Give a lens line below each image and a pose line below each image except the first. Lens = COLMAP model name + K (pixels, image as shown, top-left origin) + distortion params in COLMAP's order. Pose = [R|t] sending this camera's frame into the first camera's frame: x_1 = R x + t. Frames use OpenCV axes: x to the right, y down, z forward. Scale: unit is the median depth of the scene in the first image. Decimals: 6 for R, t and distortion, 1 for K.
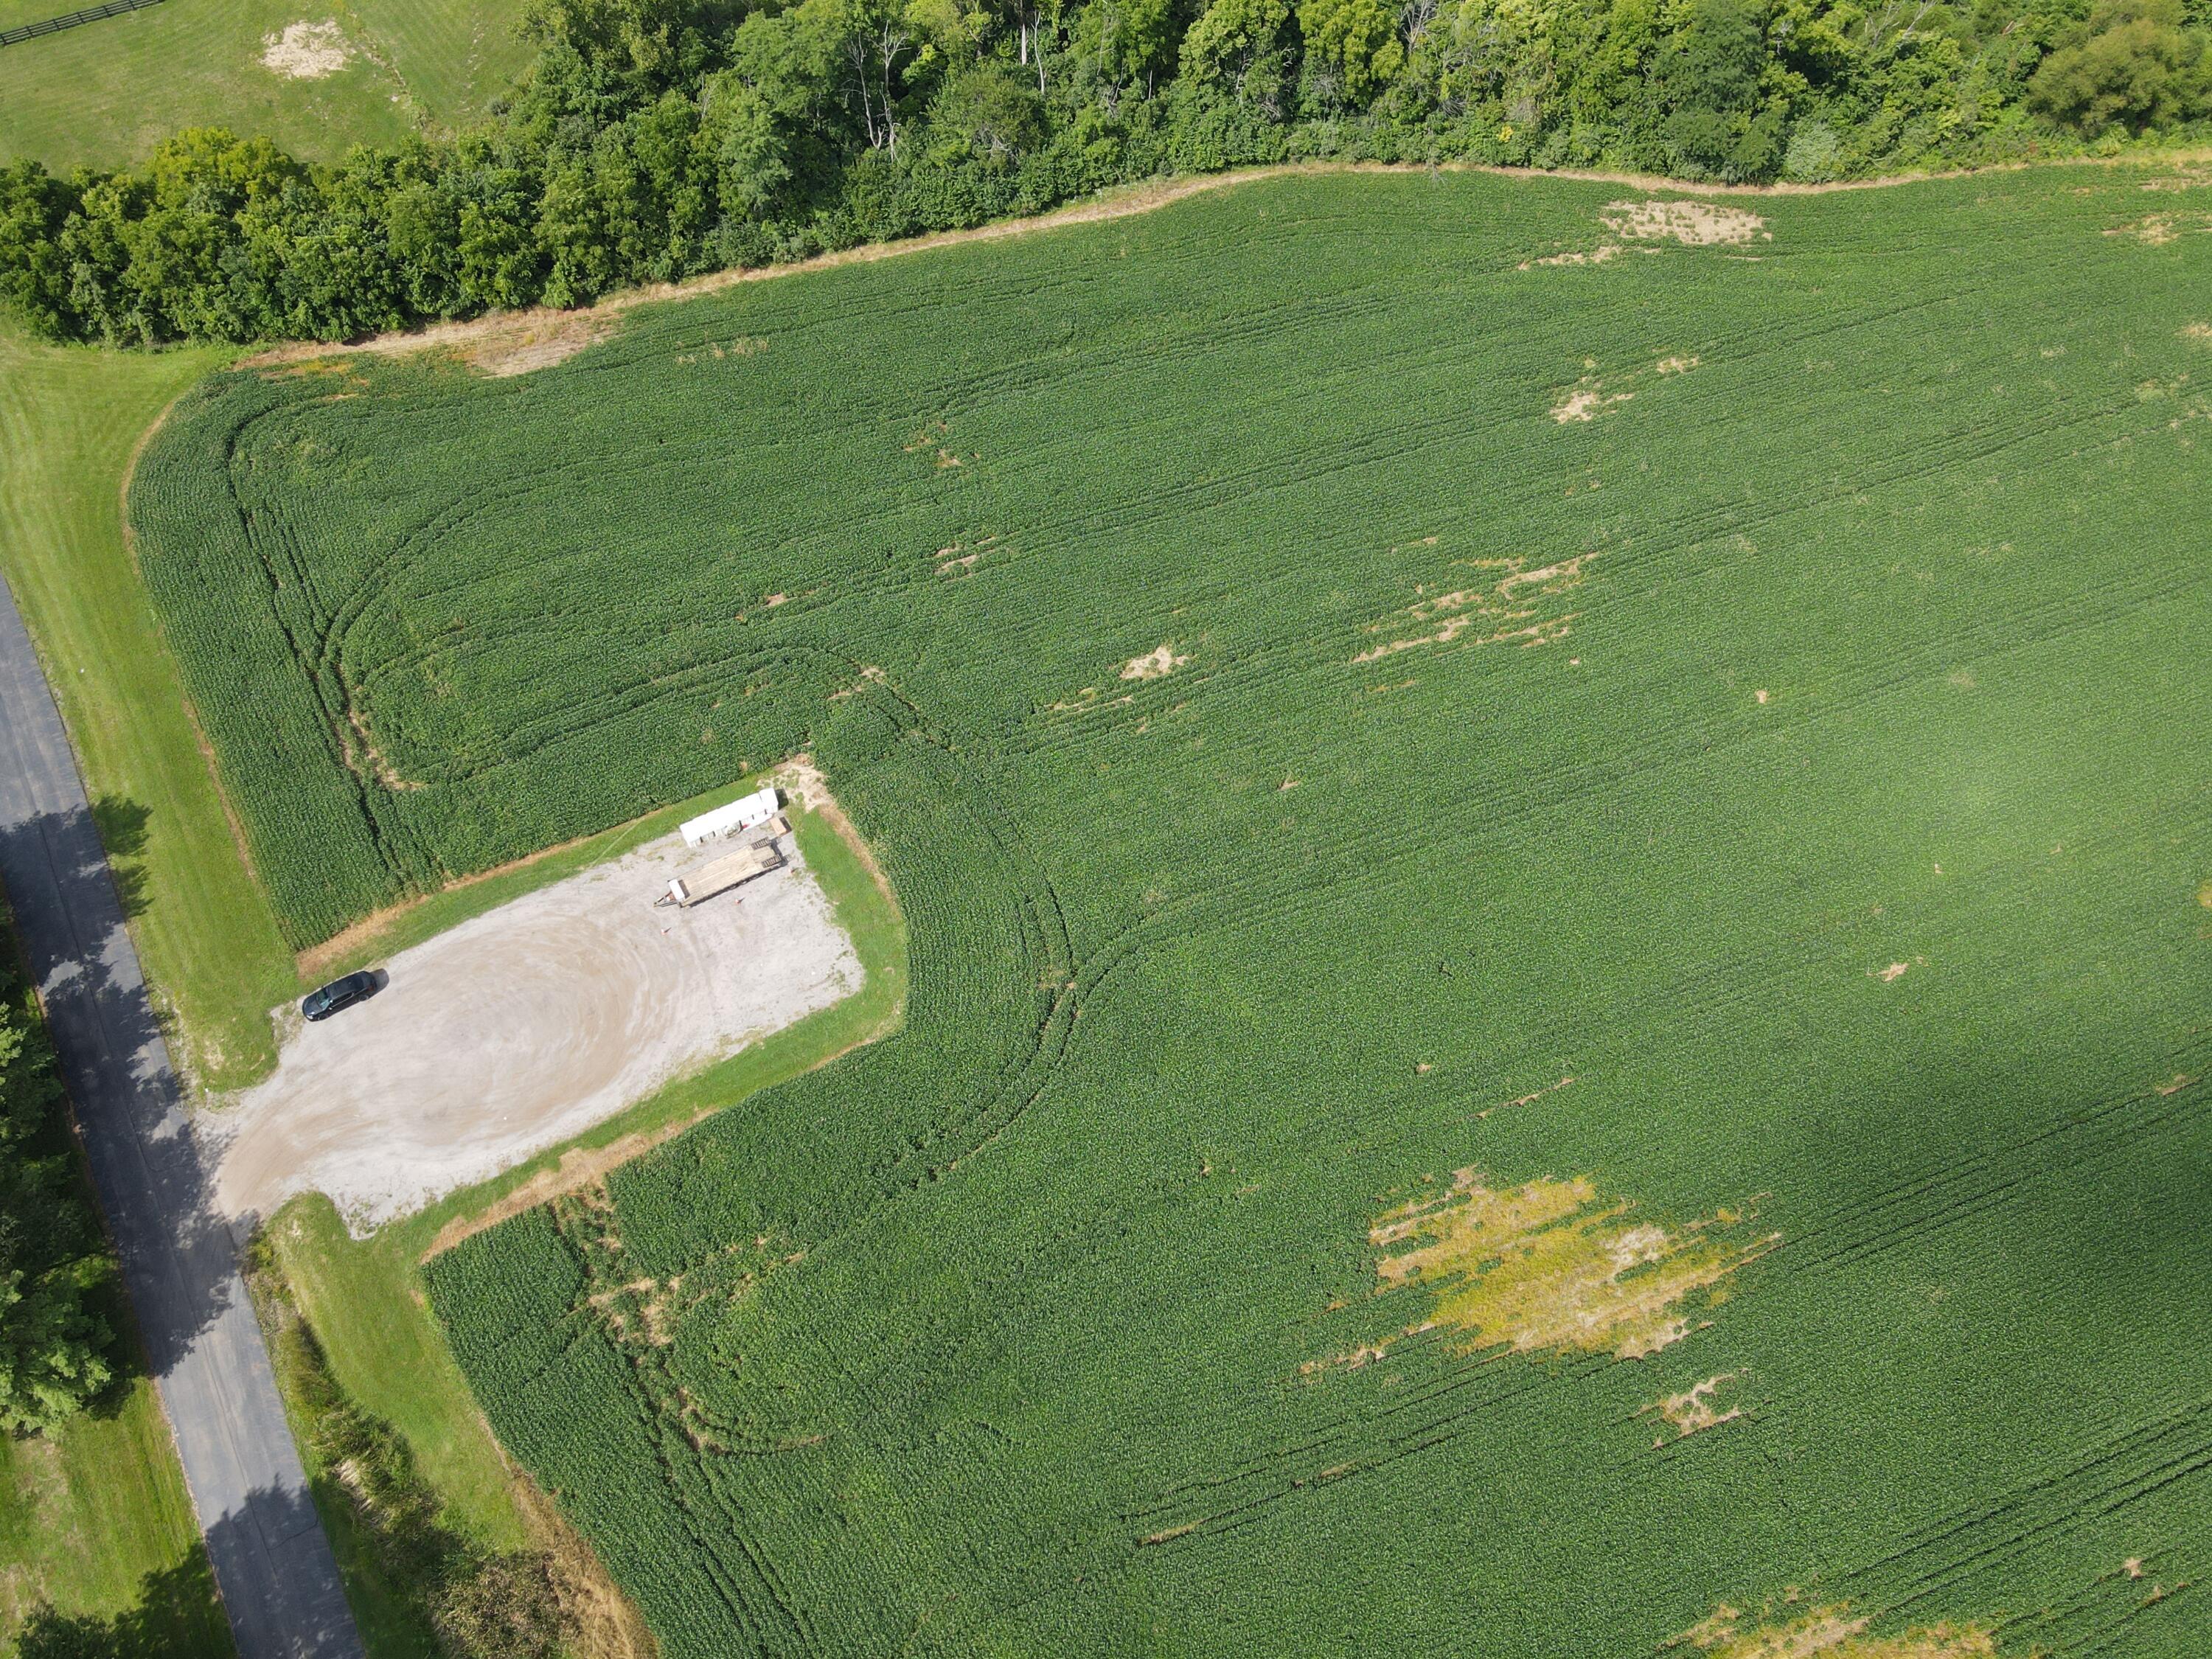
lens RADIAL K [[1633.9, 0, 1108.0], [0, 1633.9, 841.1], [0, 0, 1]] dist [0.002424, 0.026406]
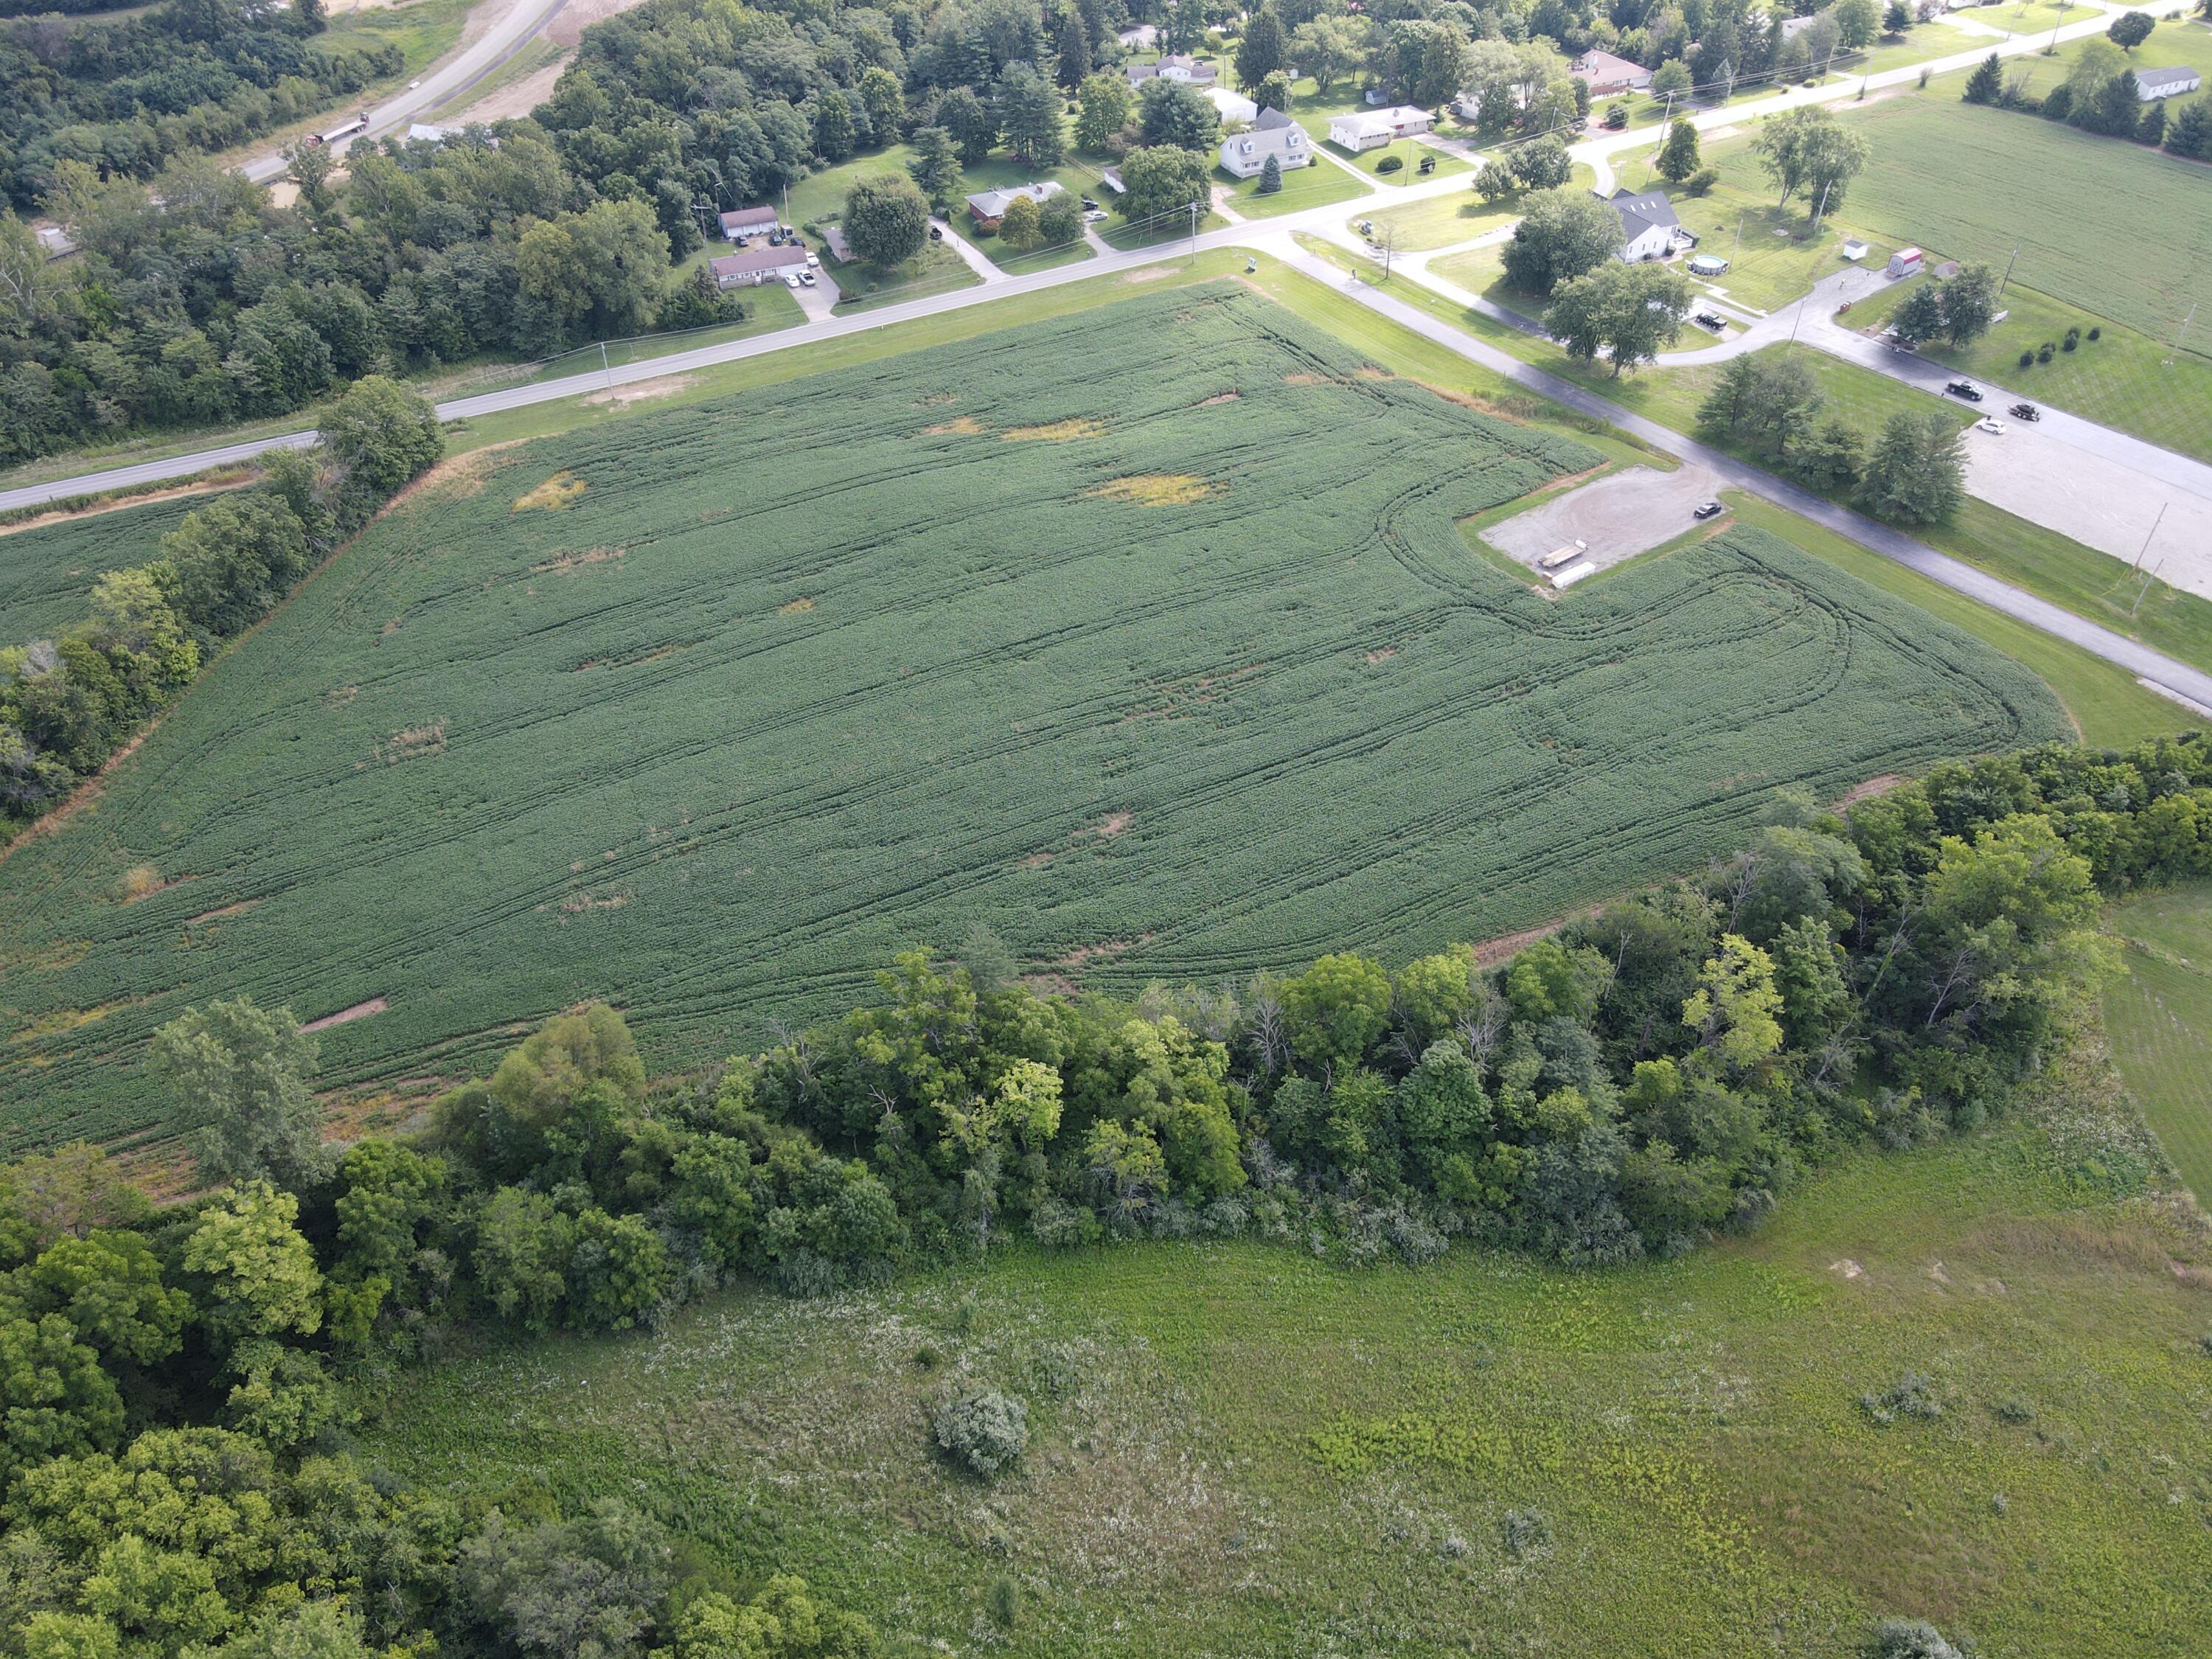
lens RADIAL K [[1633.9, 0, 1108.0], [0, 1633.9, 841.1], [0, 0, 1]] dist [0.002424, 0.026406]
pose [[-0.996634, 0.044735, -0.068691, 0.400186], [-0.076114, -0.193885, 0.978067, -1.647933], [0.030436, 0.980004, 0.196637, 0.774850]]
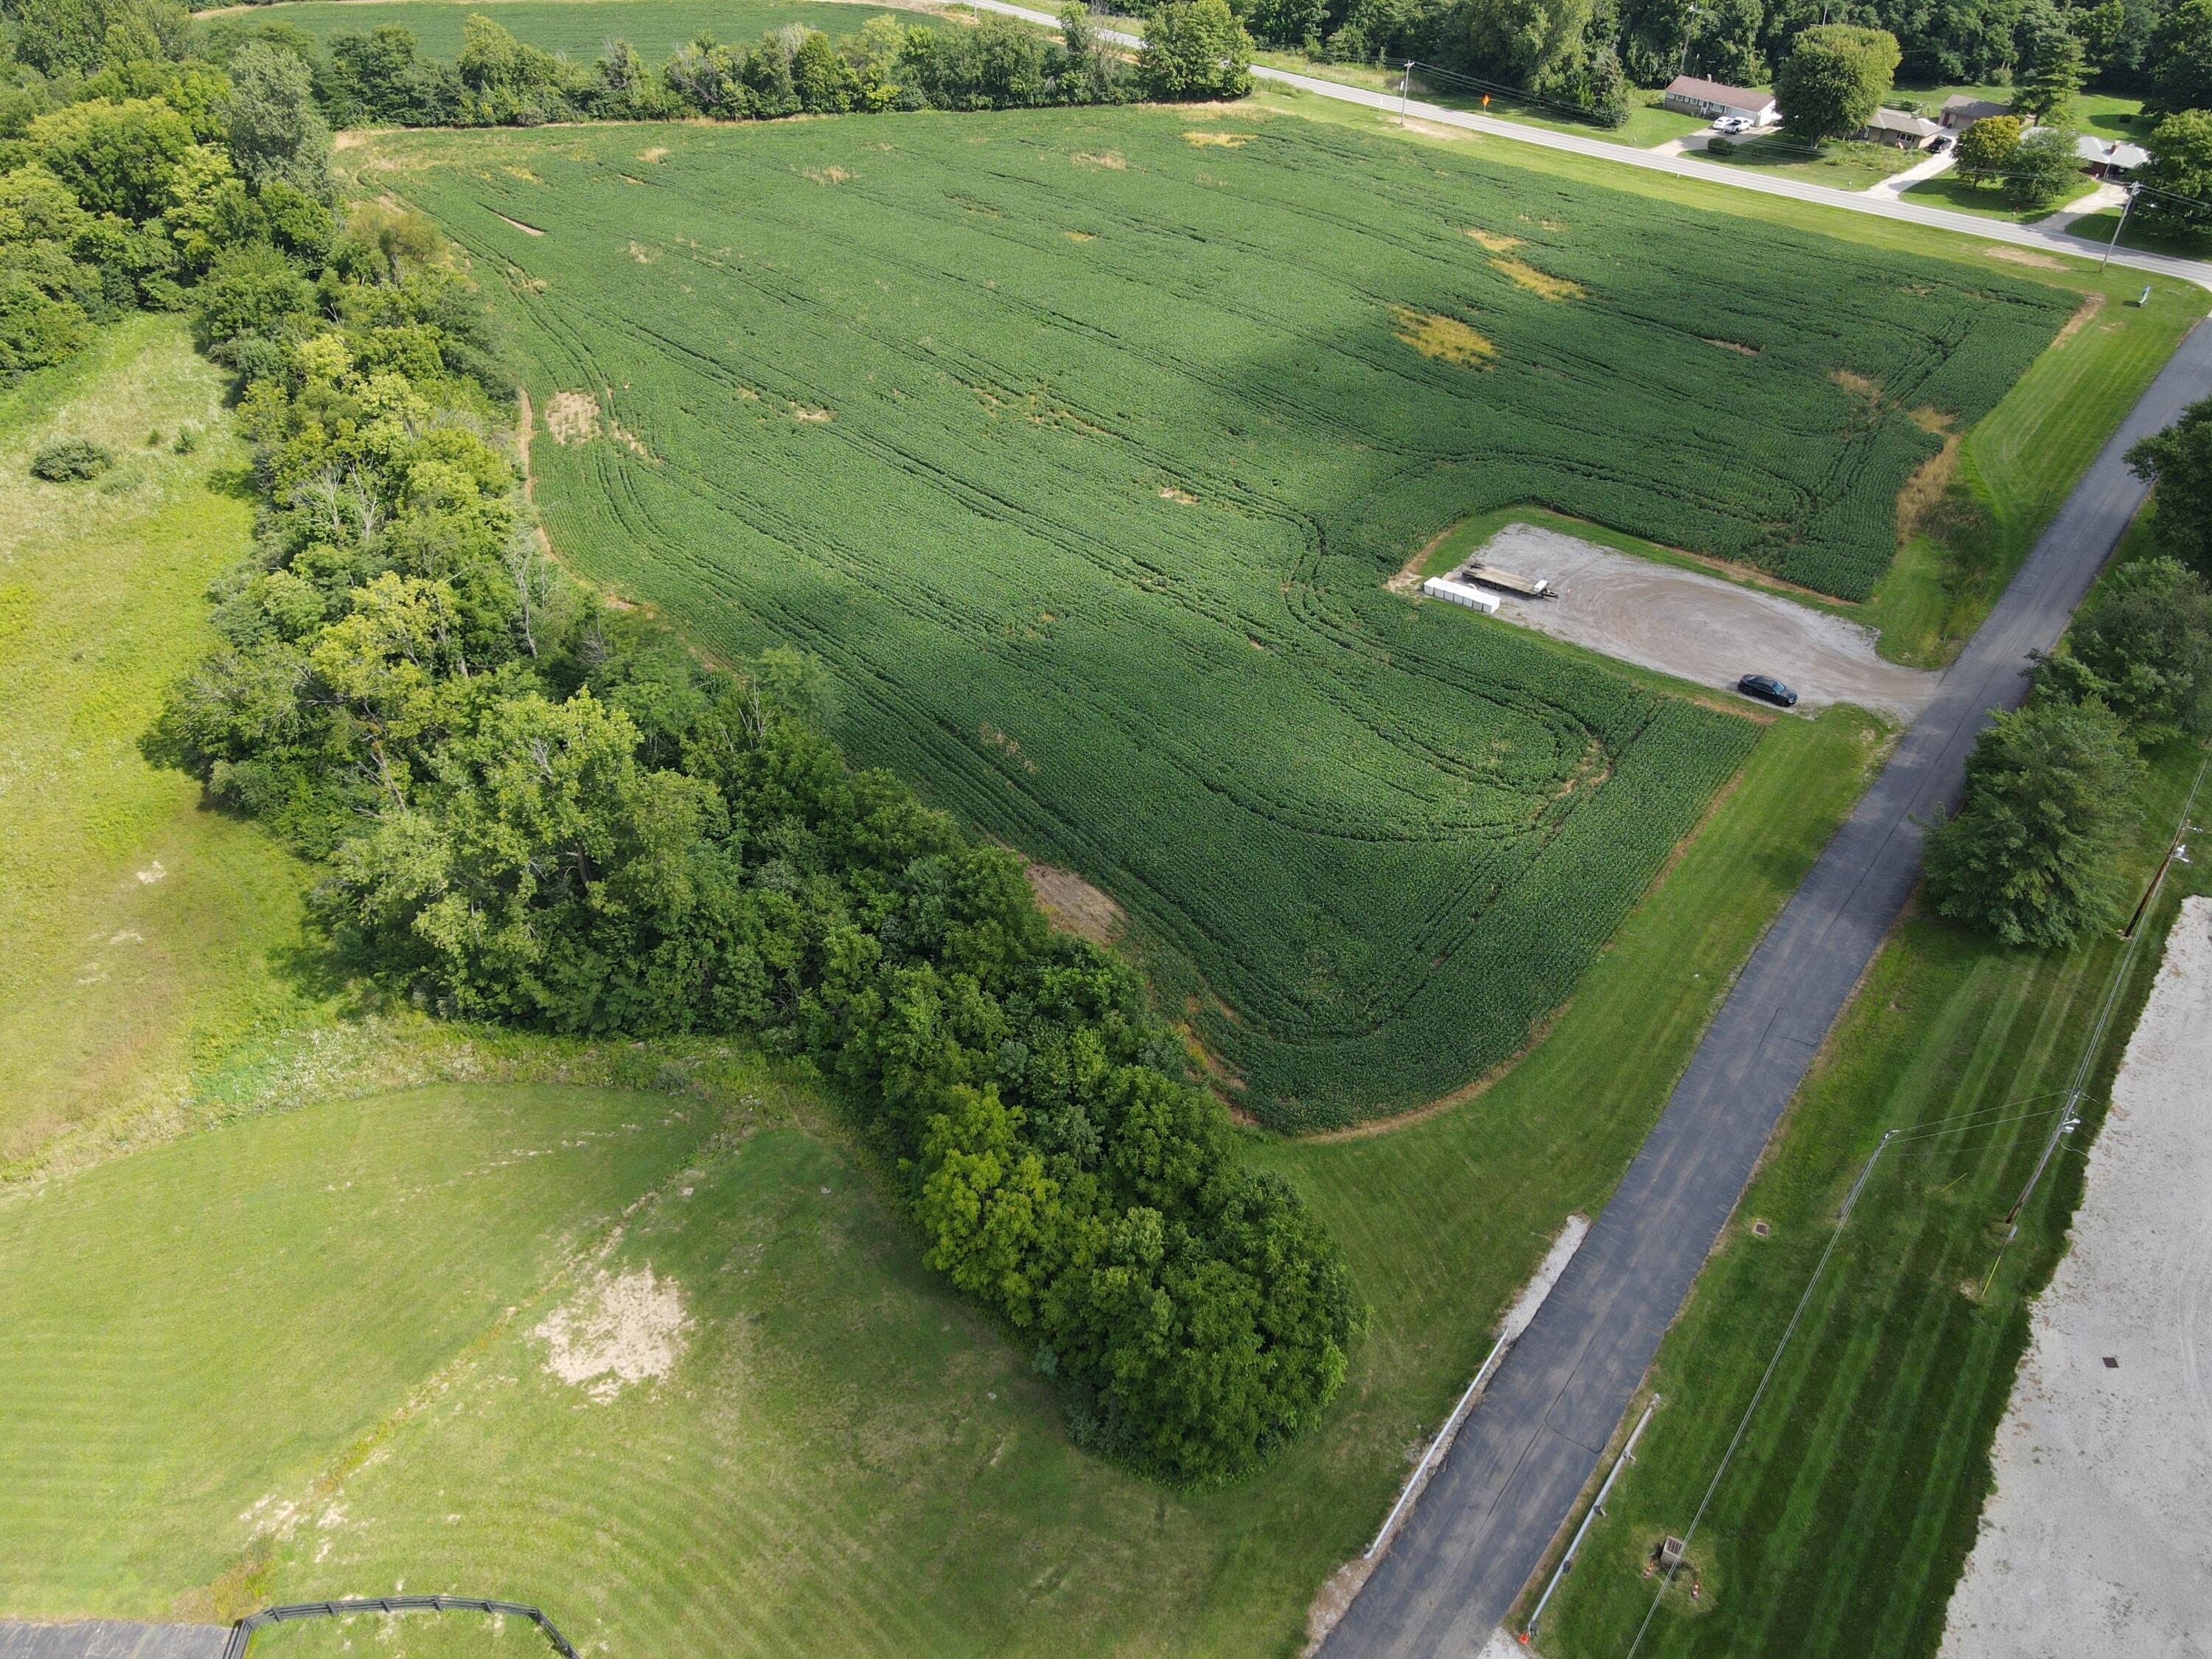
lens RADIAL K [[1633.9, 0, 1108.0], [0, 1633.9, 841.1], [0, 0, 1]] dist [0.002424, 0.026406]
pose [[-0.378497, -0.596322, 0.707913, -0.975789], [0.806587, 0.162679, 0.568290, -0.794480], [-0.454046, 0.786089, 0.419412, 0.629964]]
